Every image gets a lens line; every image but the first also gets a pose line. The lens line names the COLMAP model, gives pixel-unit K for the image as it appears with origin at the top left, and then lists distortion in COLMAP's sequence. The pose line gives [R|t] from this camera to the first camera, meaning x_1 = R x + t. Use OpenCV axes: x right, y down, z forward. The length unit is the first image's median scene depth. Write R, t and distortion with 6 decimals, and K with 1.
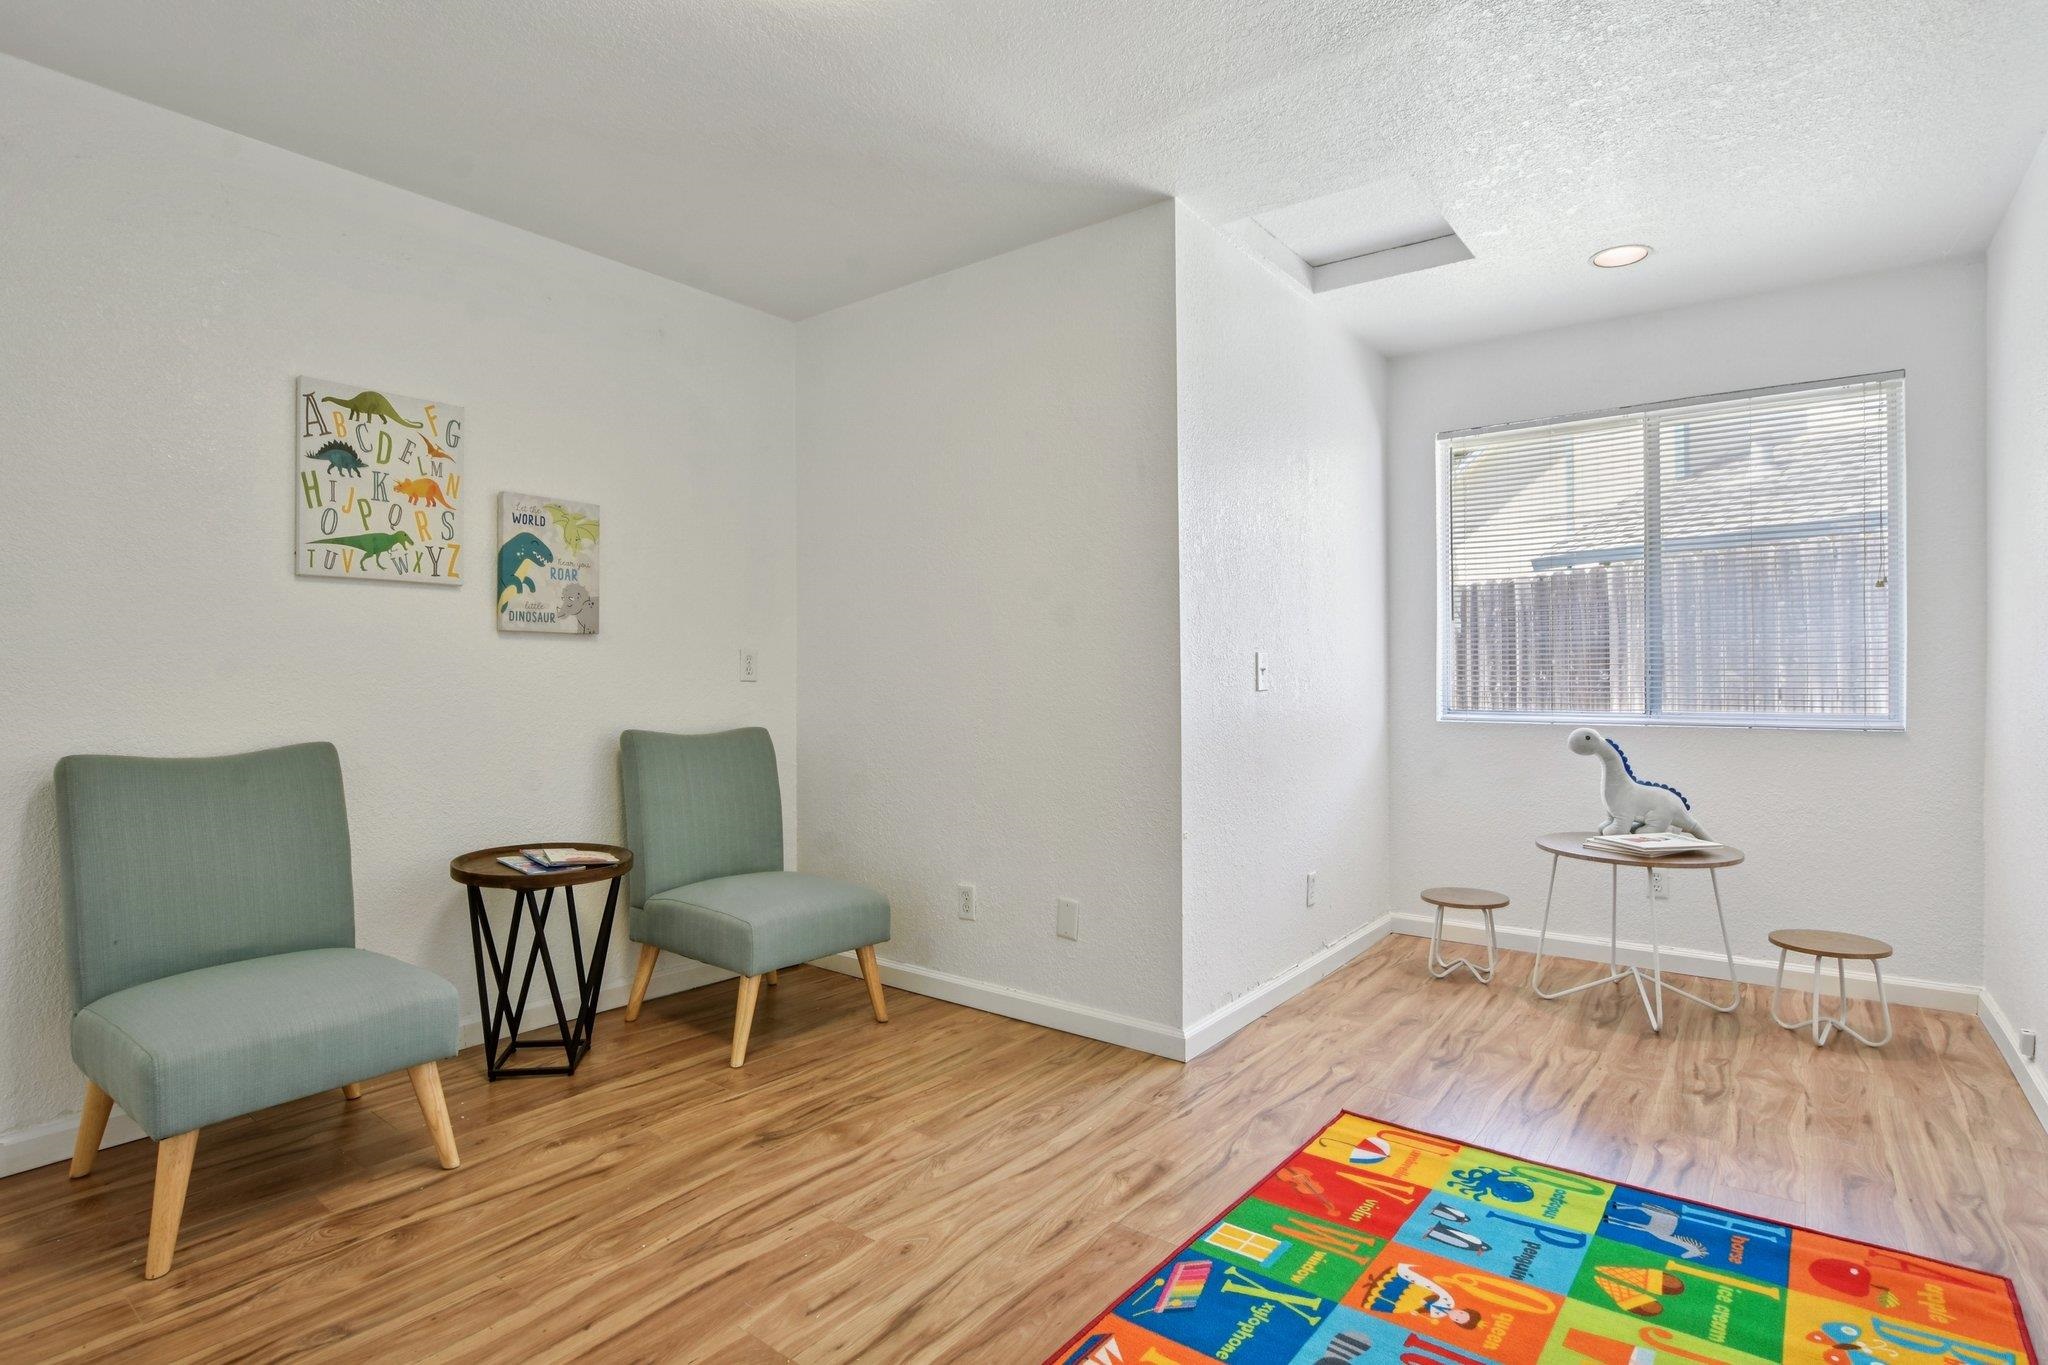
lens RADIAL K [[1022.5, 0, 1025.1], [0, 1022.5, 678.1], [0, 0, 1]] dist [0.001570, -0.003094]
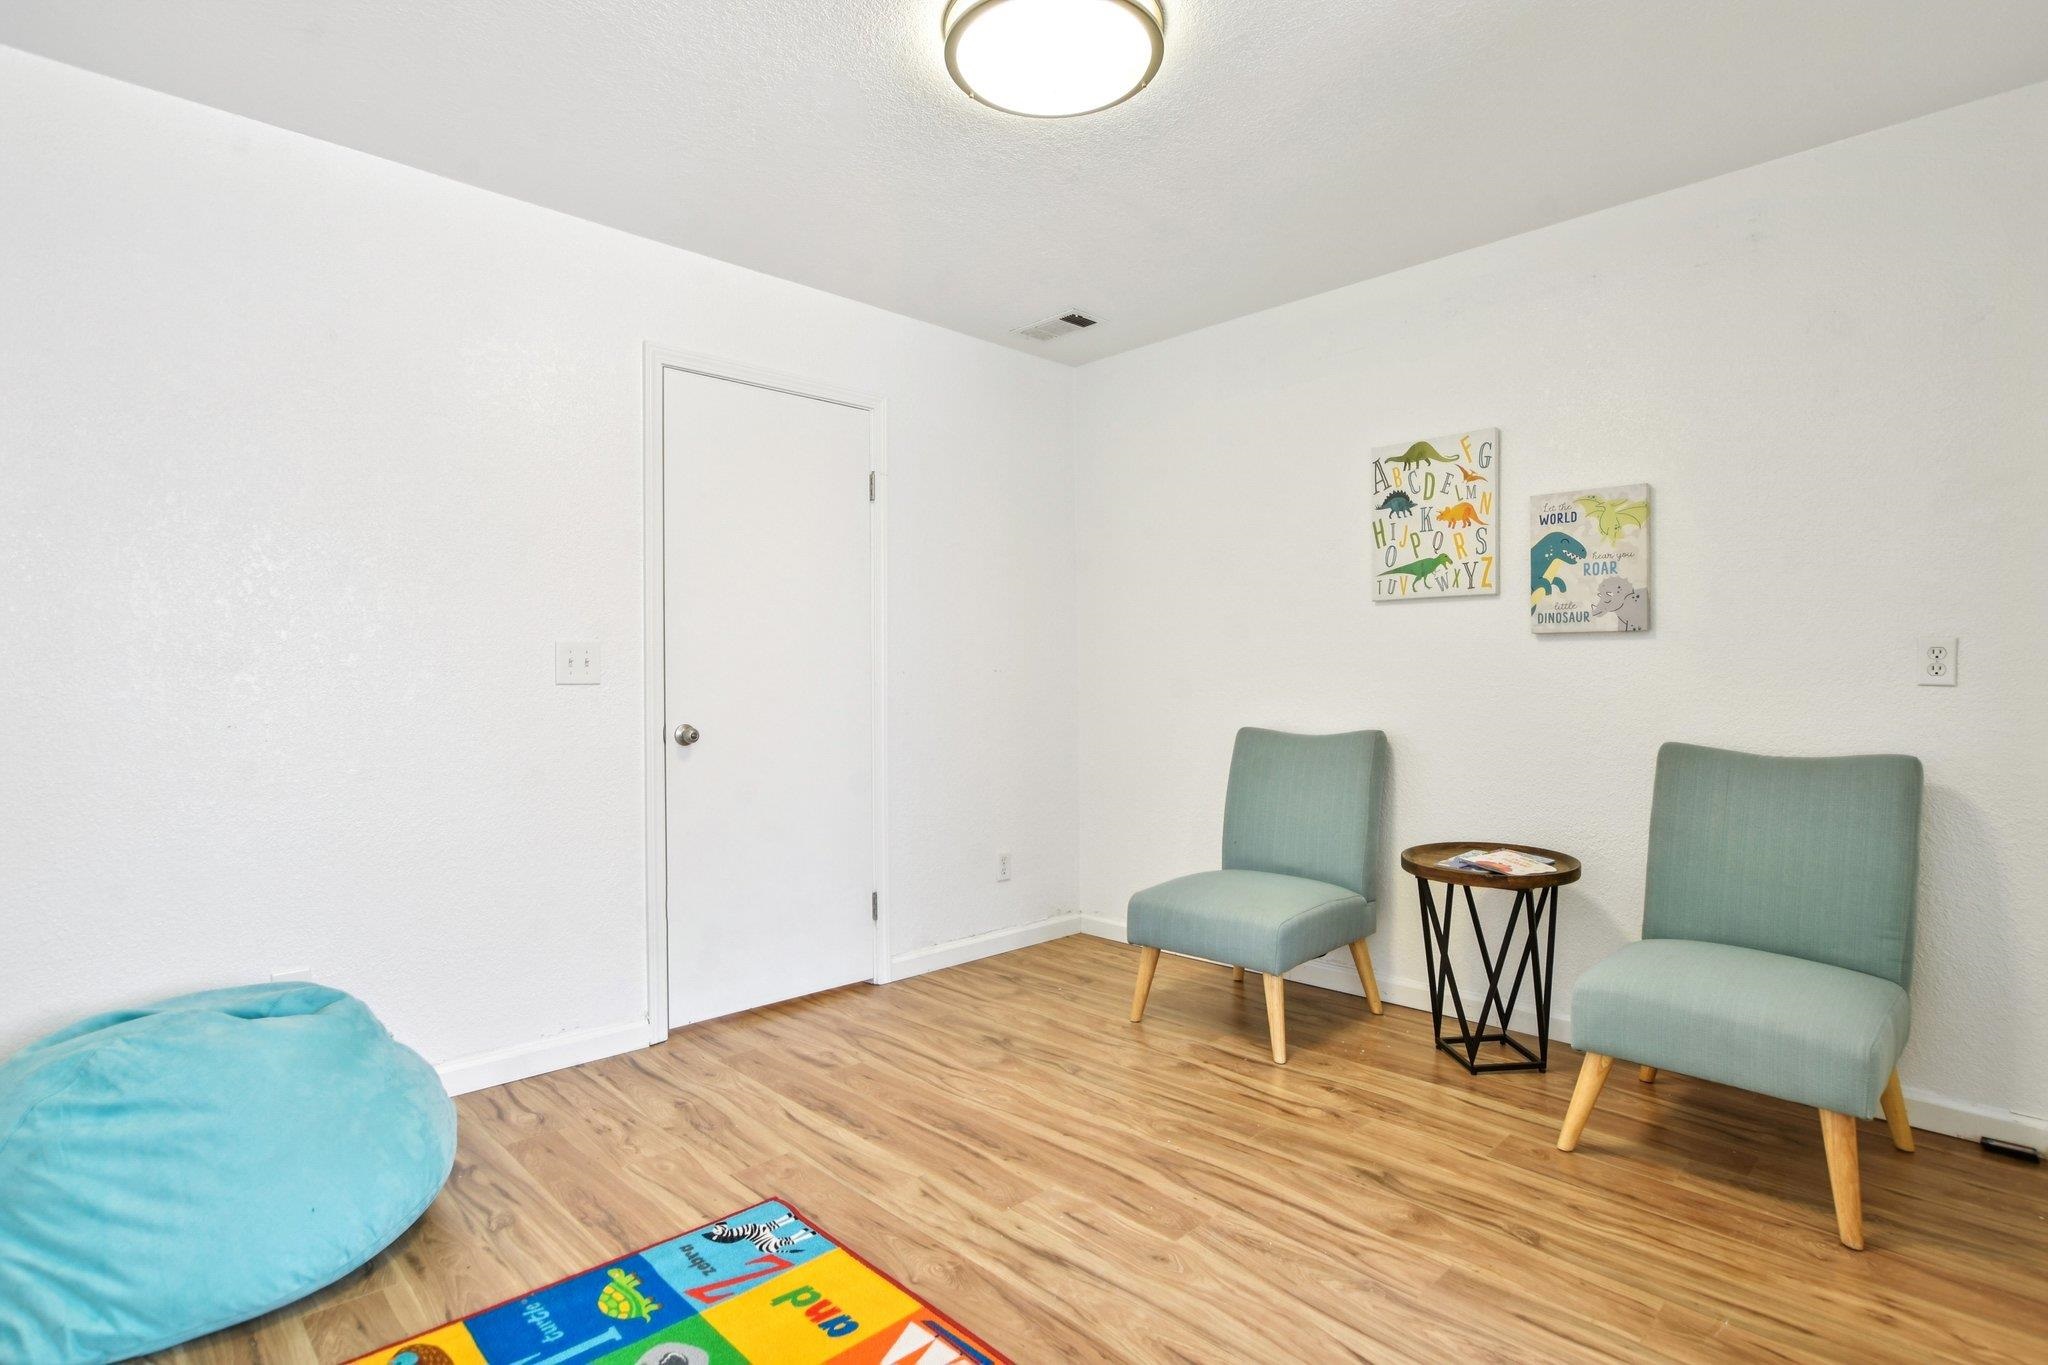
lens RADIAL K [[1022.5, 0, 1024.2], [0, 1022.5, 684.5], [0, 0, 1]] dist [0.001570, -0.003094]
pose [[-0.128153, 0.008033, -0.991722, 0.610536], [0.002247, 0.999967, 0.007809, -0.005738], [0.991752, -0.001228, -0.128167, 0.688861]]
